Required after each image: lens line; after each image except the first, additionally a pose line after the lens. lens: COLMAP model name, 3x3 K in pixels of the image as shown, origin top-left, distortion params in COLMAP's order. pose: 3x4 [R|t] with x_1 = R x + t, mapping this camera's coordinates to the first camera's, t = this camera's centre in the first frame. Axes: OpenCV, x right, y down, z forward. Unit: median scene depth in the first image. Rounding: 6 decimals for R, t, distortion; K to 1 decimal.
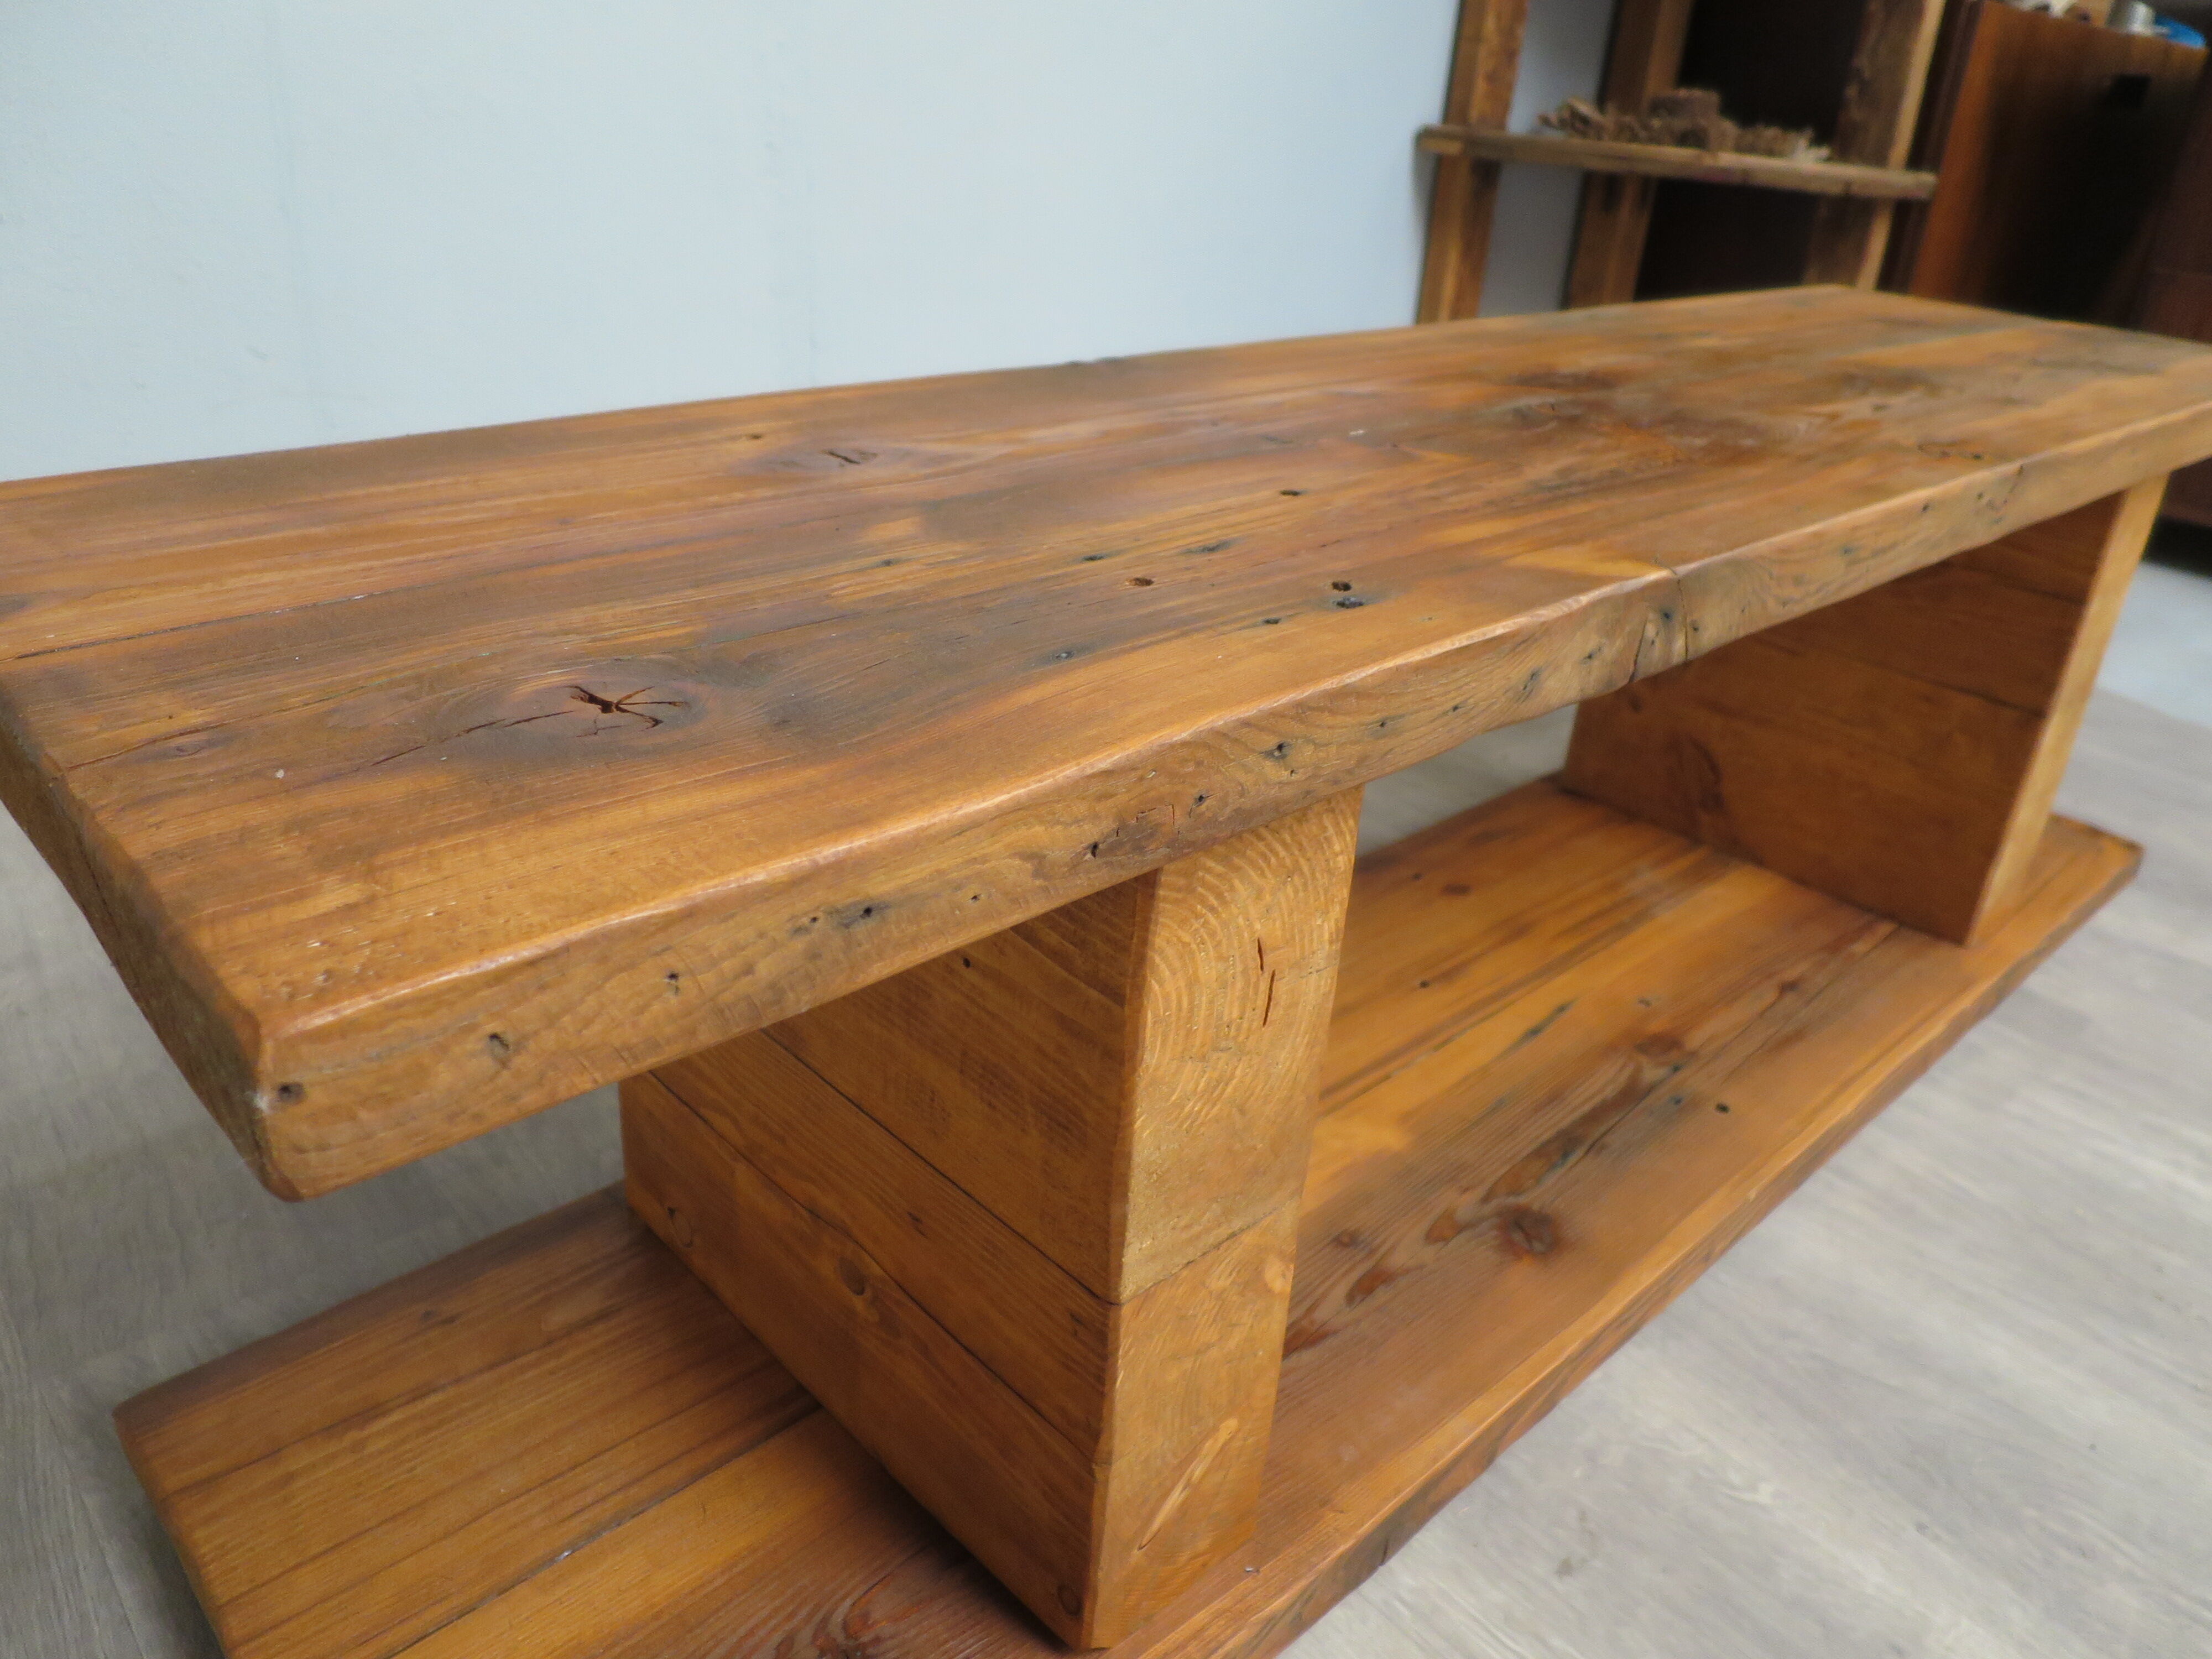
lens RADIAL K [[1592.3, 0, 1106.0], [0, 1592.3, 829.5], [0, 0, 1]] dist [-0.050257, 0.016478]
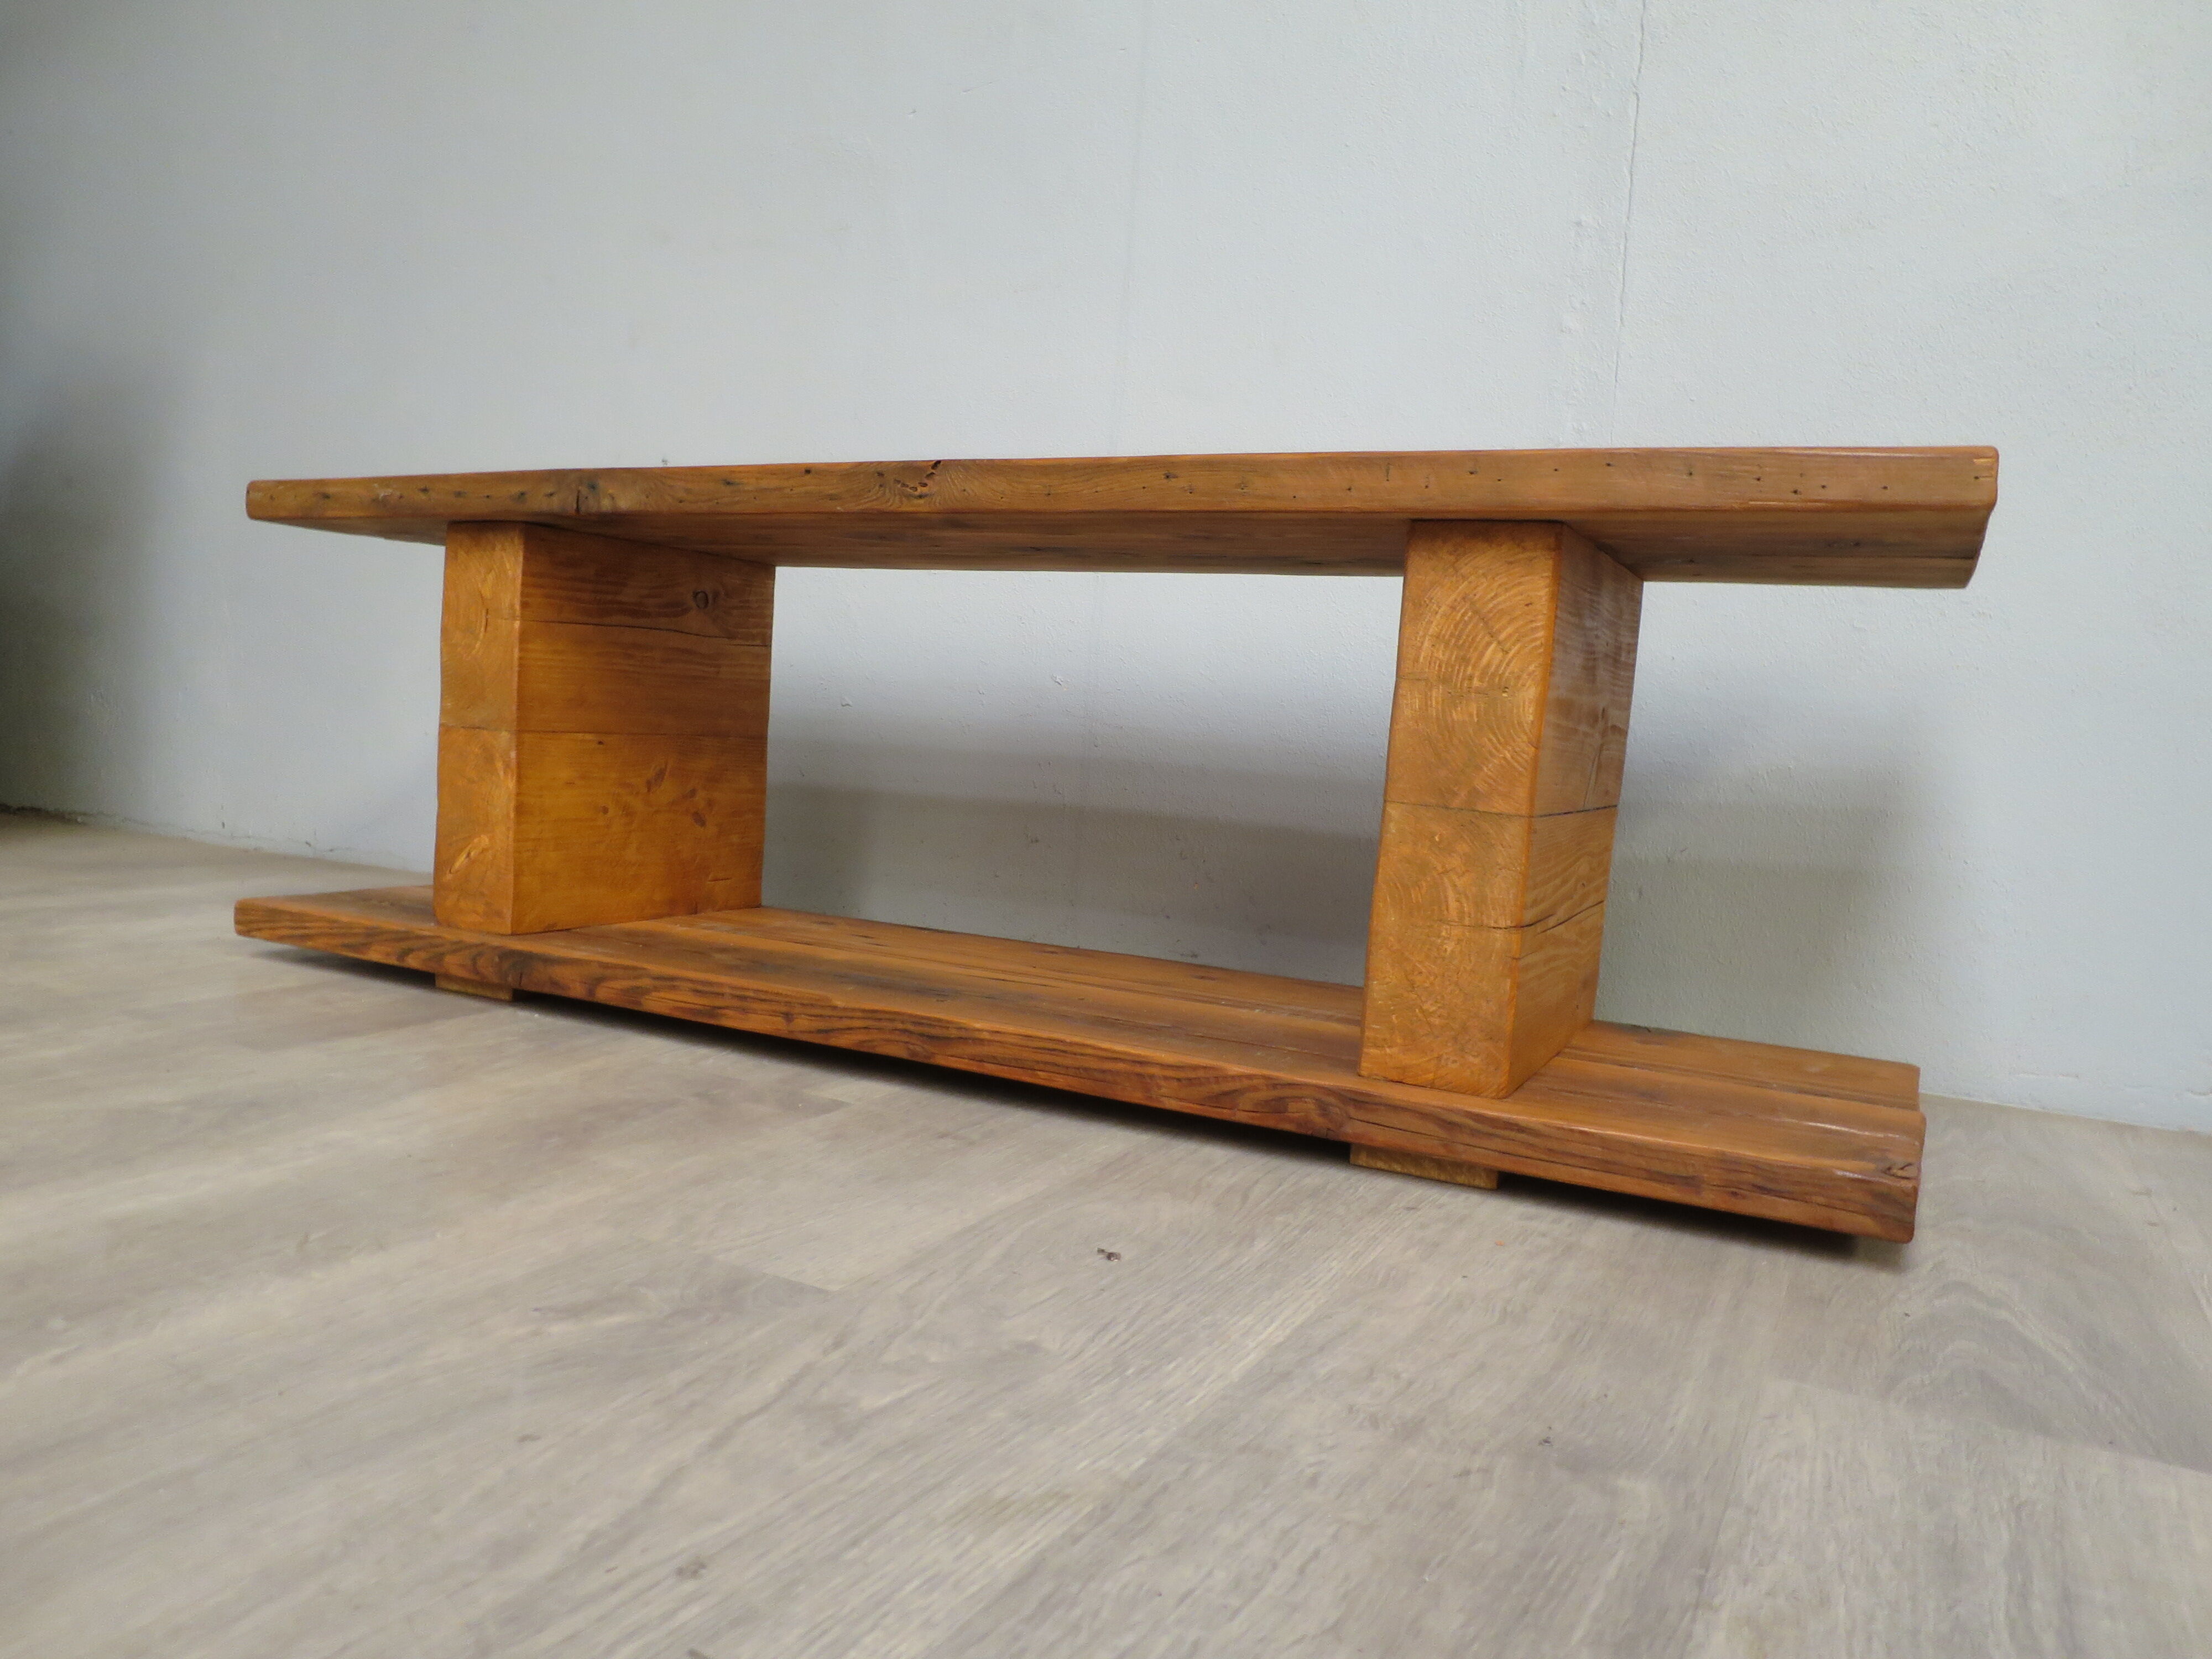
lens RADIAL K [[1592.3, 0, 1106.0], [0, 1592.3, 829.5], [0, 0, 1]] dist [-0.050257, 0.016478]
pose [[0.343413, 0.027867, -0.938771, 3.141025], [-0.449872, 0.882308, -0.138377, 0.330893], [0.824429, 0.469847, 0.315532, 1.225591]]
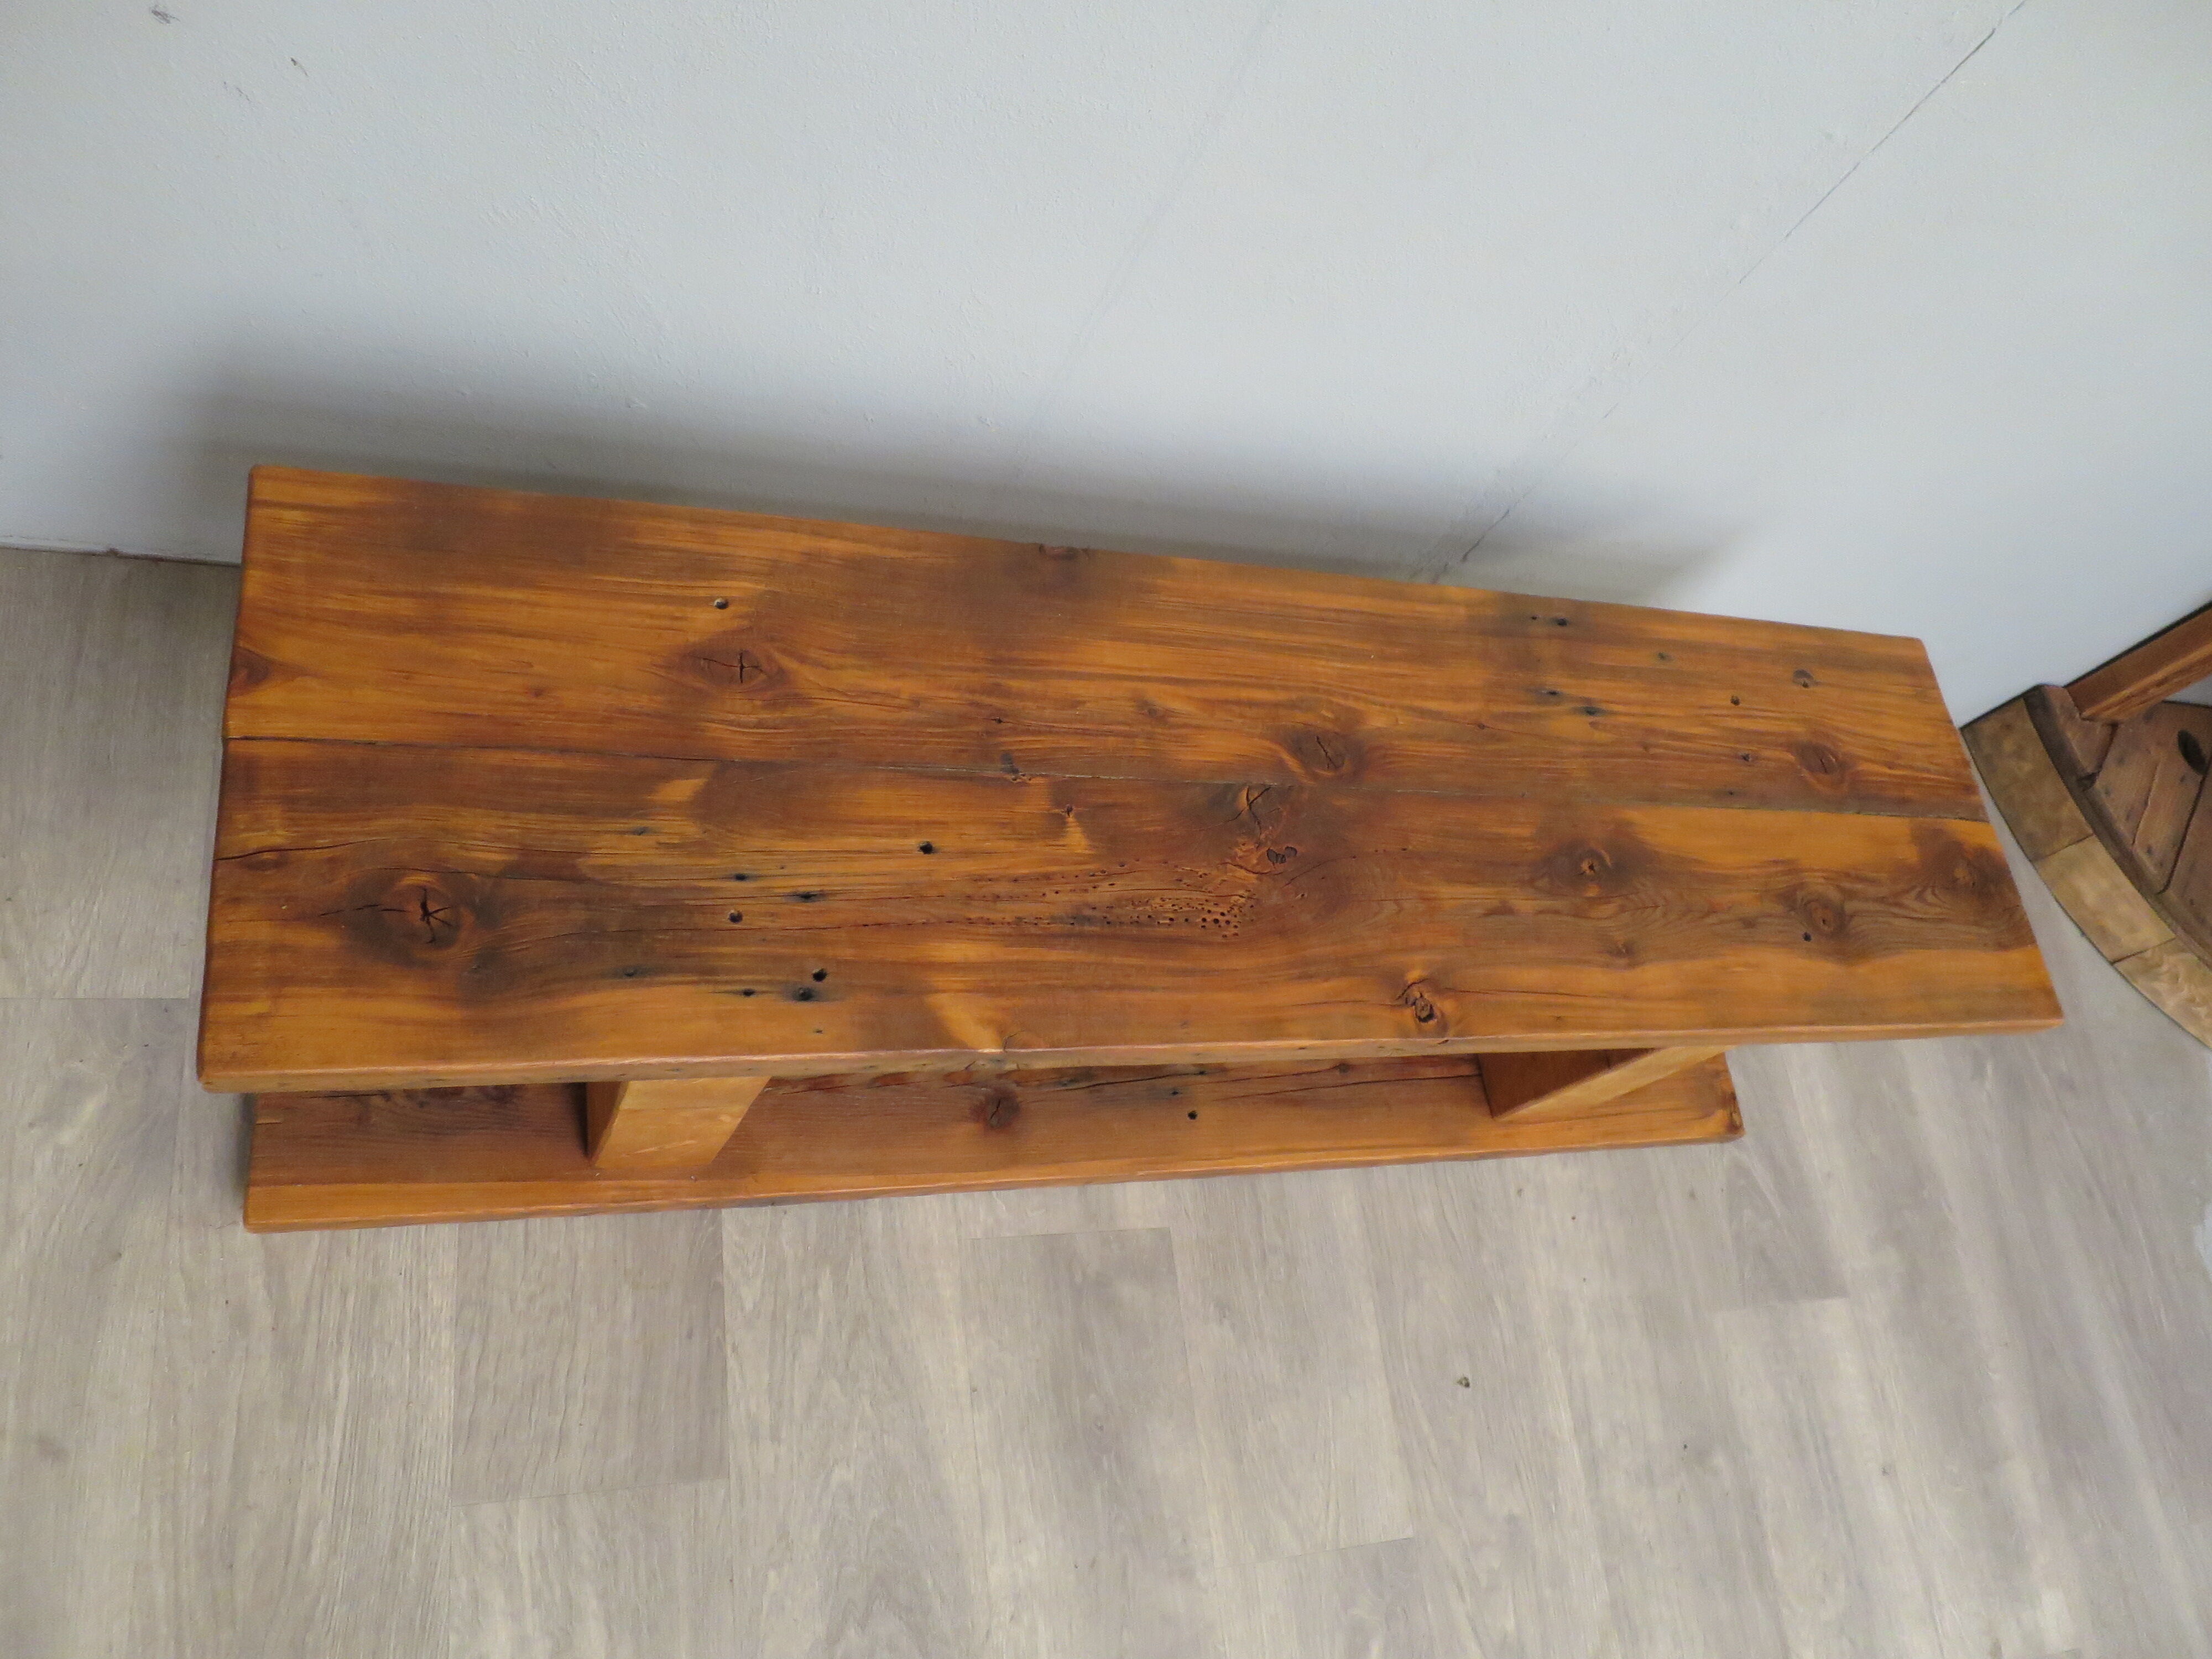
lens RADIAL K [[1592.3, 0, 1106.0], [0, 1592.3, 829.5], [0, 0, 1]] dist [-0.050257, 0.016478]
pose [[0.785624, 0.618183, -0.025391, 0.363308], [-0.524627, 0.687359, 0.502299, -1.451989], [0.327965, -0.381297, 0.864321, -0.519985]]
